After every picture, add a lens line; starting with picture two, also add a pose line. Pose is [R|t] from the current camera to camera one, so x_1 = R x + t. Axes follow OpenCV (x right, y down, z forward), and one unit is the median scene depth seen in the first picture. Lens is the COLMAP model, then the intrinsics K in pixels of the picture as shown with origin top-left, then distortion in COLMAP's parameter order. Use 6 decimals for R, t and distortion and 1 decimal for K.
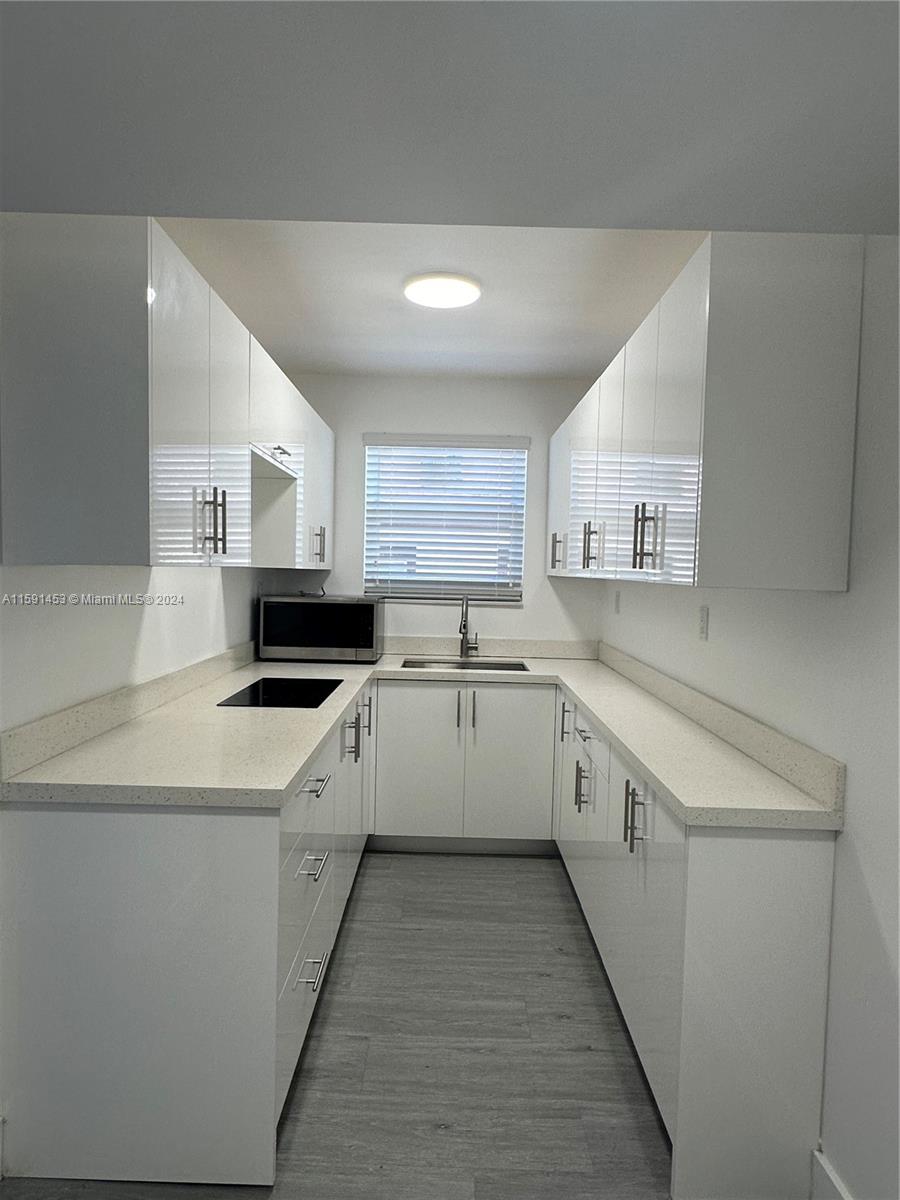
lens RADIAL K [[702.9, 0, 450.0], [0, 702.9, 600.0], [0, 0, 1]] dist [0.004505, -0.000180]
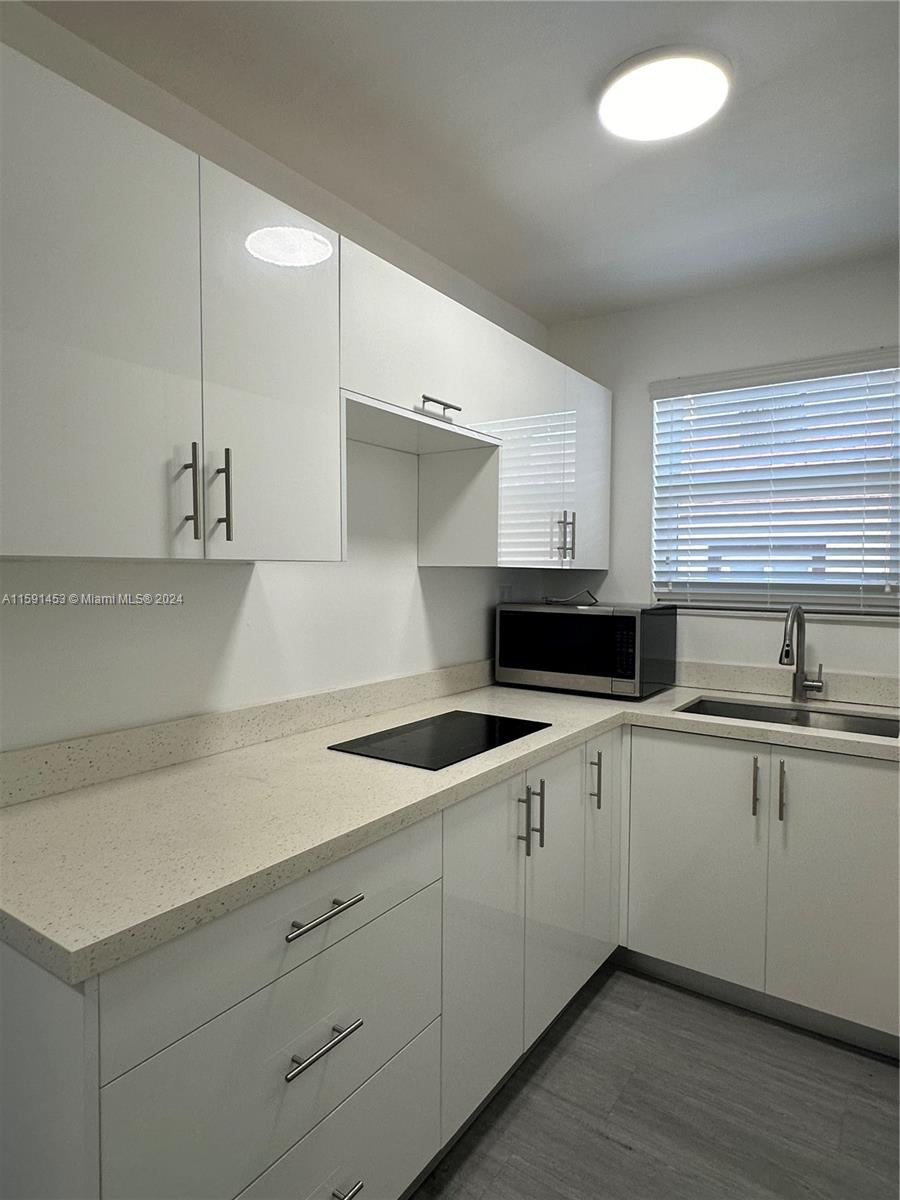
lens RADIAL K [[702.9, 0, 450.0], [0, 702.9, 600.0], [0, 0, 1]] dist [0.004505, -0.000180]
pose [[0.820821, 0.004813, -0.571166, 0.139158], [-0.011351, 0.999904, -0.007886, -0.002982], [0.571073, 0.012956, 0.820797, 0.310687]]
